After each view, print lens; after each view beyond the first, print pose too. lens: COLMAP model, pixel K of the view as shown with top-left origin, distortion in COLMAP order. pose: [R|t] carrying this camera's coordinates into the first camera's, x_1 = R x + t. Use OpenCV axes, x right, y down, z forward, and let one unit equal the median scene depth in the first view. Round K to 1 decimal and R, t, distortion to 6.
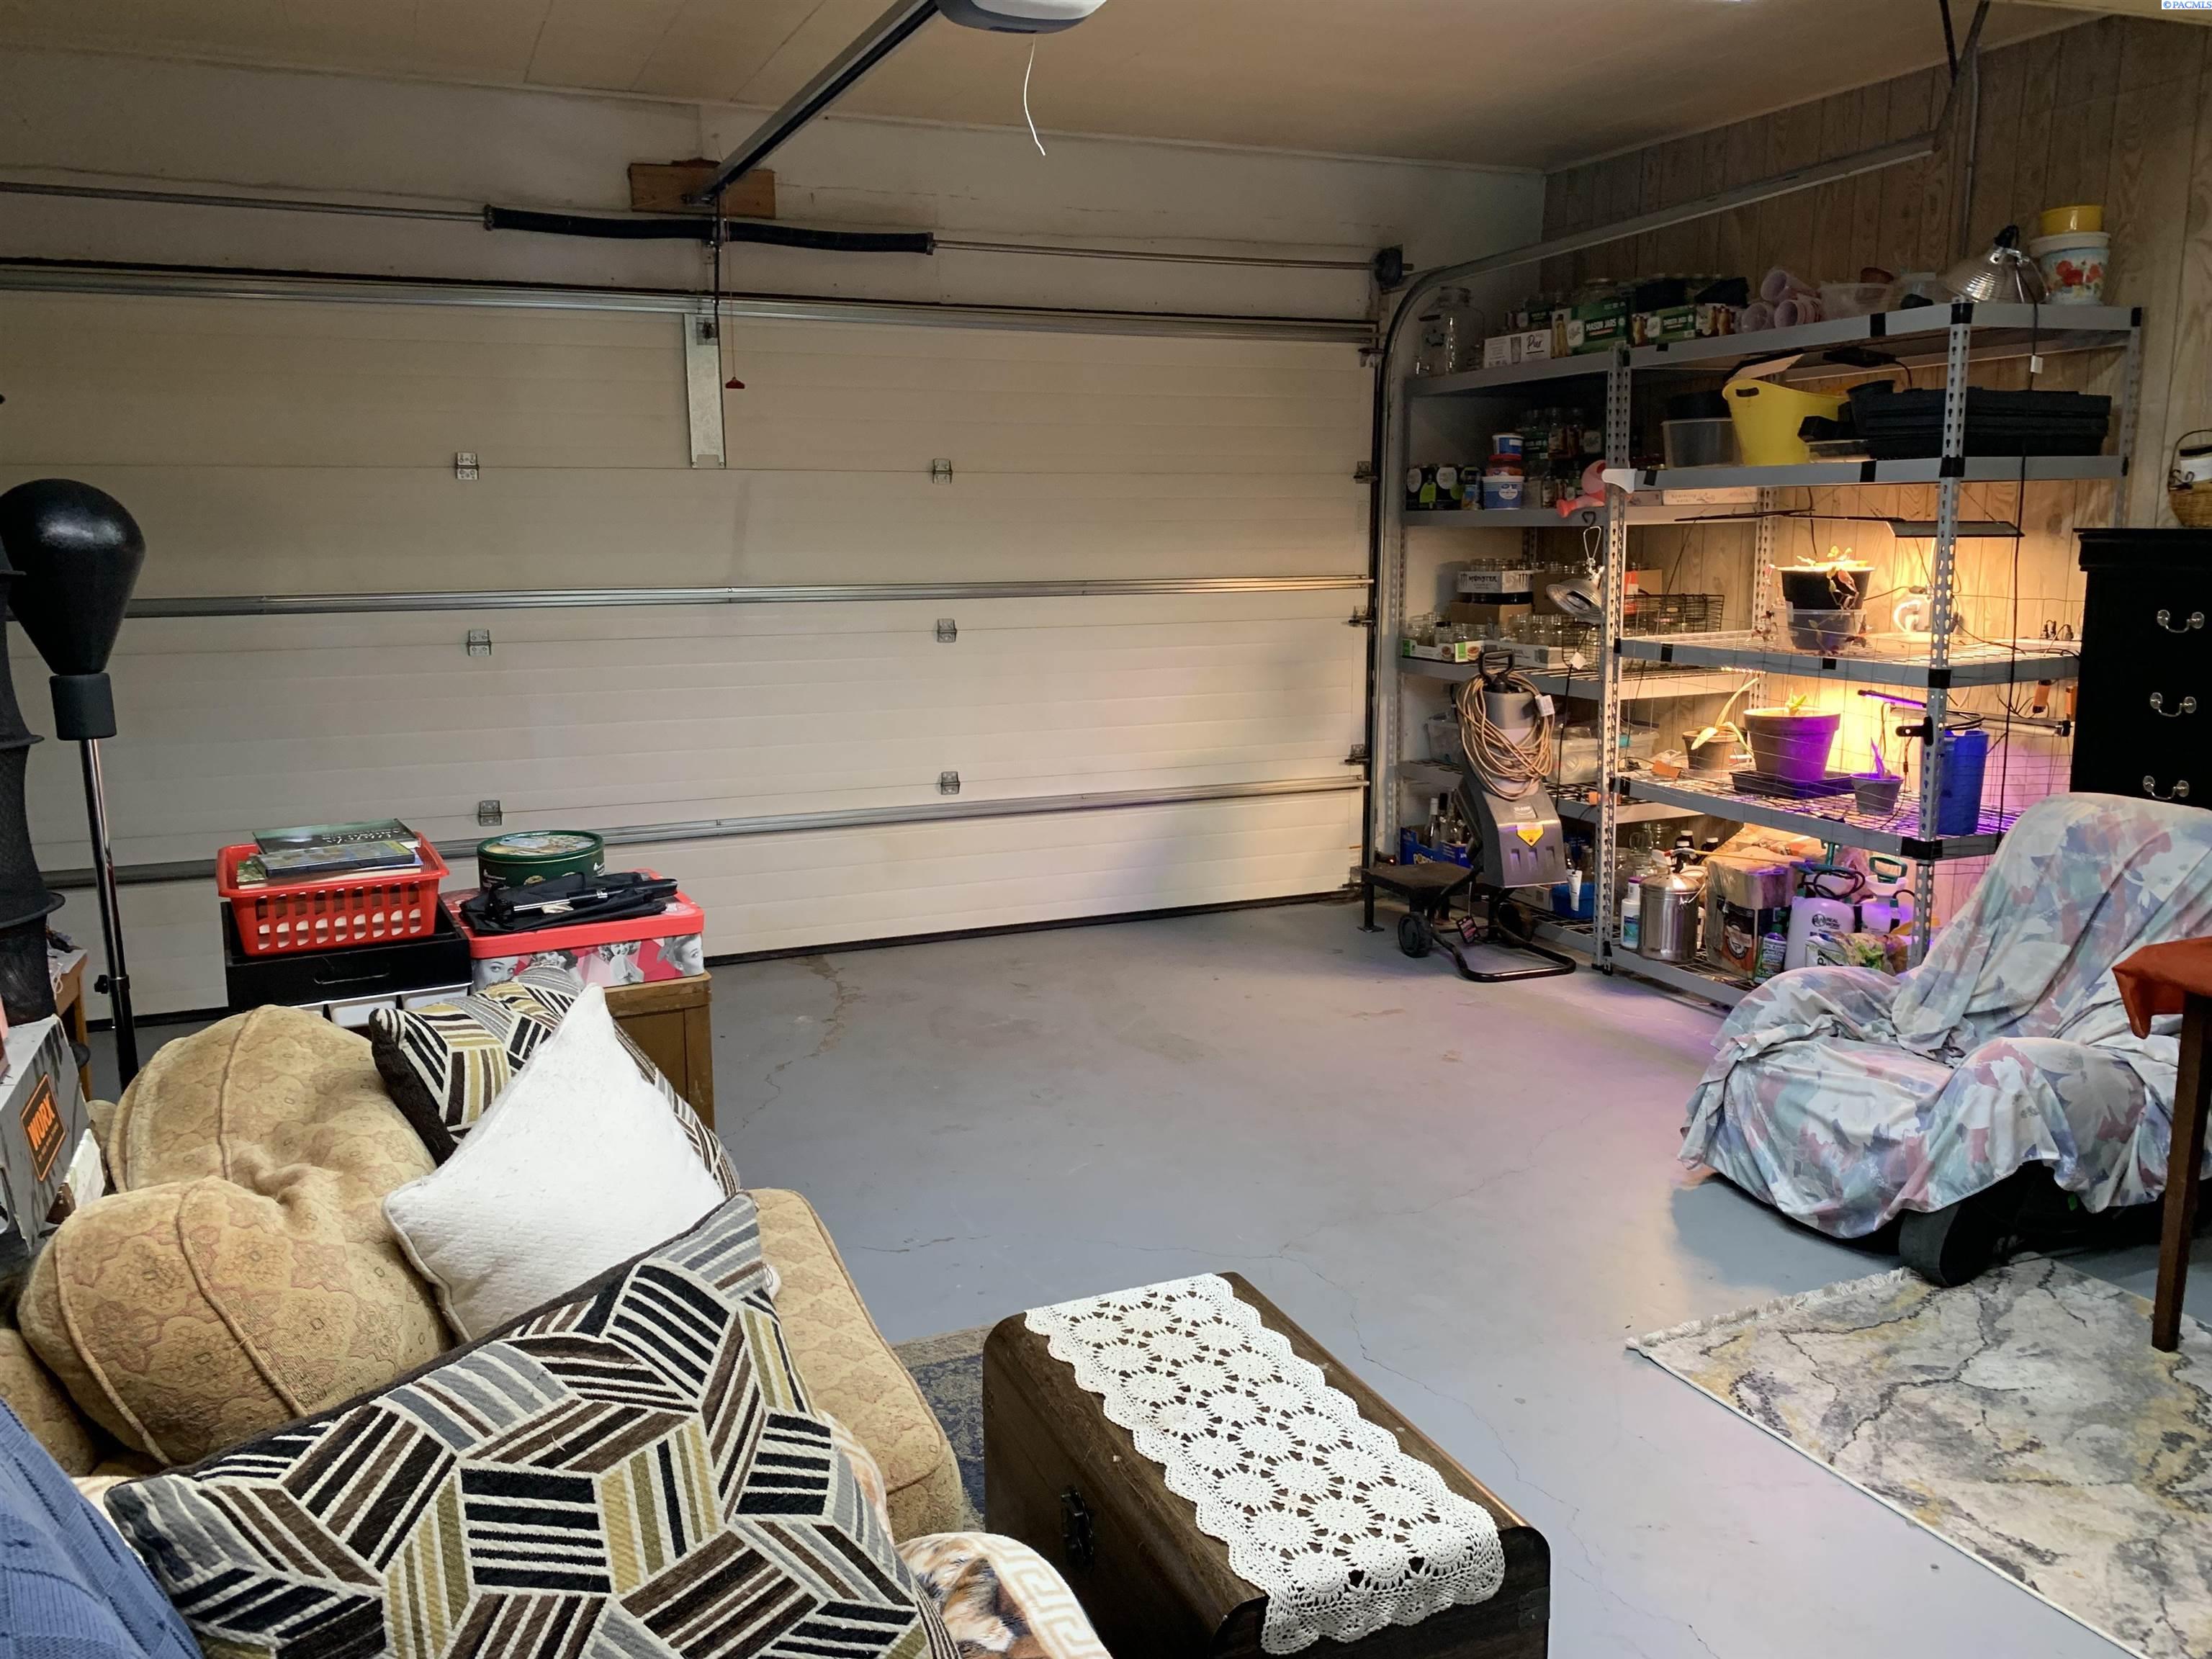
lens RADIAL K [[1713.4, 0, 1104.2], [0, 1713.4, 831.8], [0, 0, 1]] dist [0.030353, -0.027675]
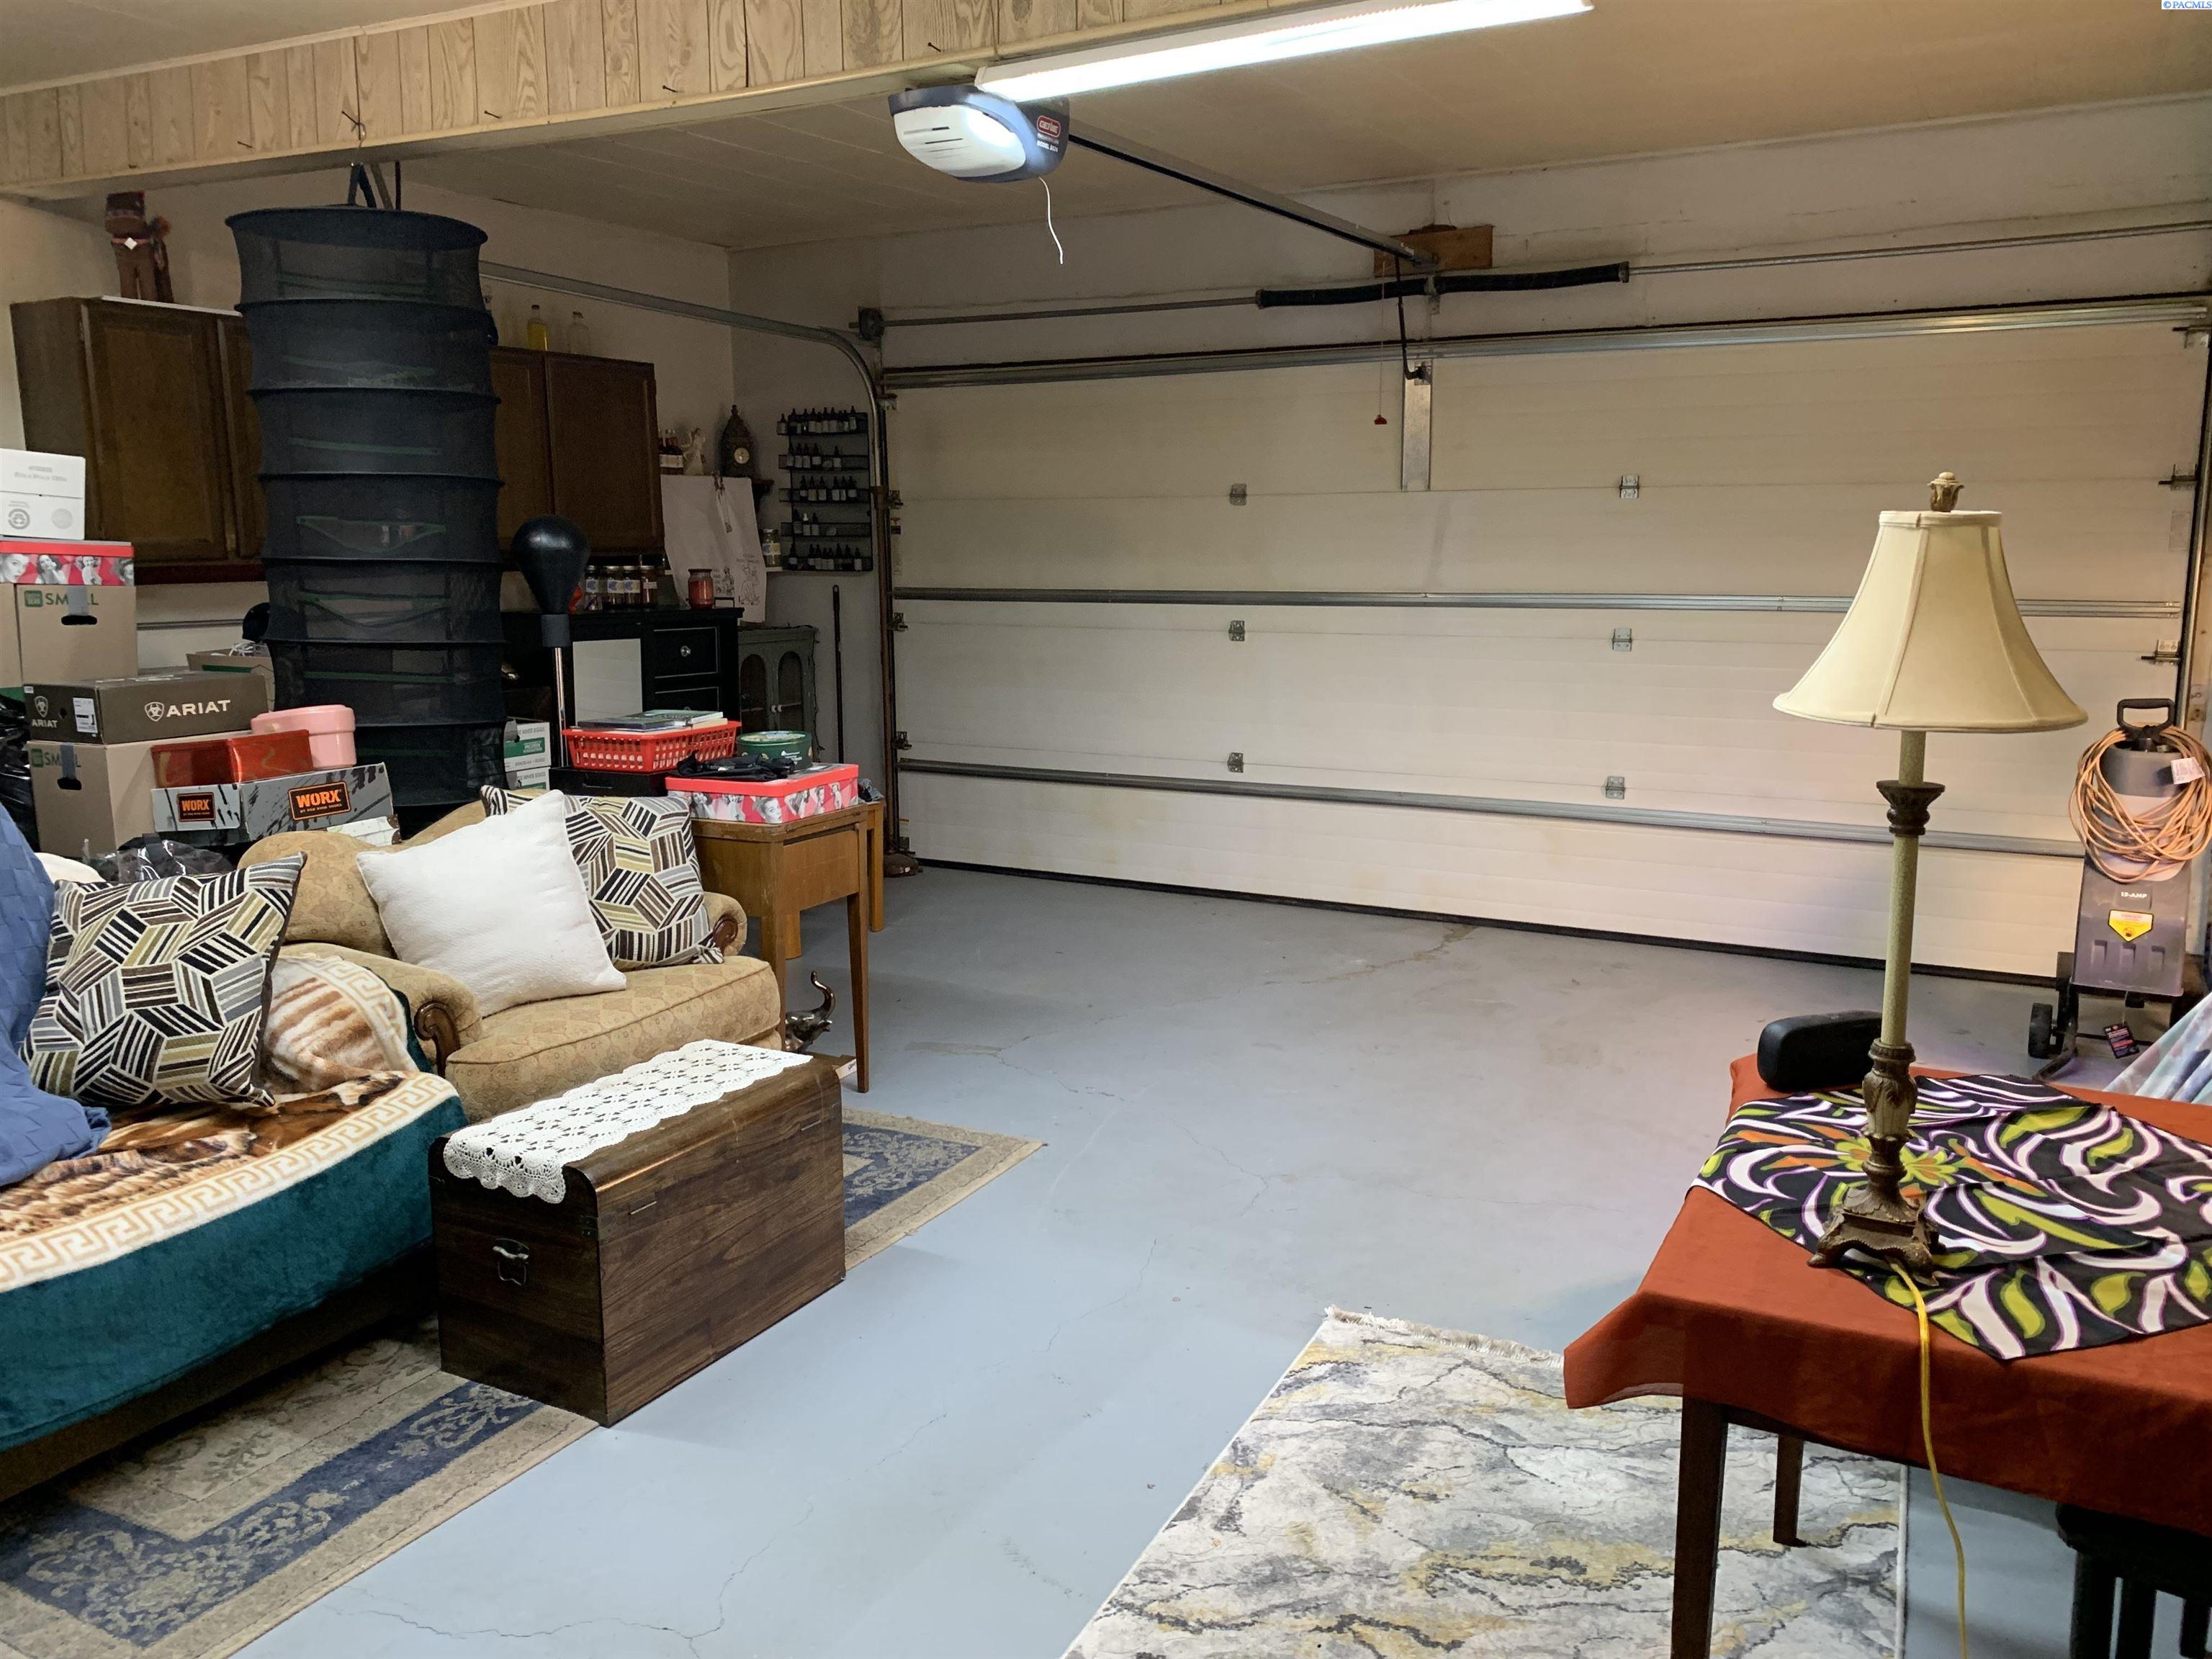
lens RADIAL K [[1713.4, 0, 1089.7], [0, 1713.4, 826.8], [0, 0, 1]] dist [0.030353, -0.027675]
pose [[0.623497, 0.135723, -0.769955, 1.167132], [-0.142121, 0.988084, 0.059087, -0.048280], [0.768799, 0.072586, 0.635357, 0.223619]]
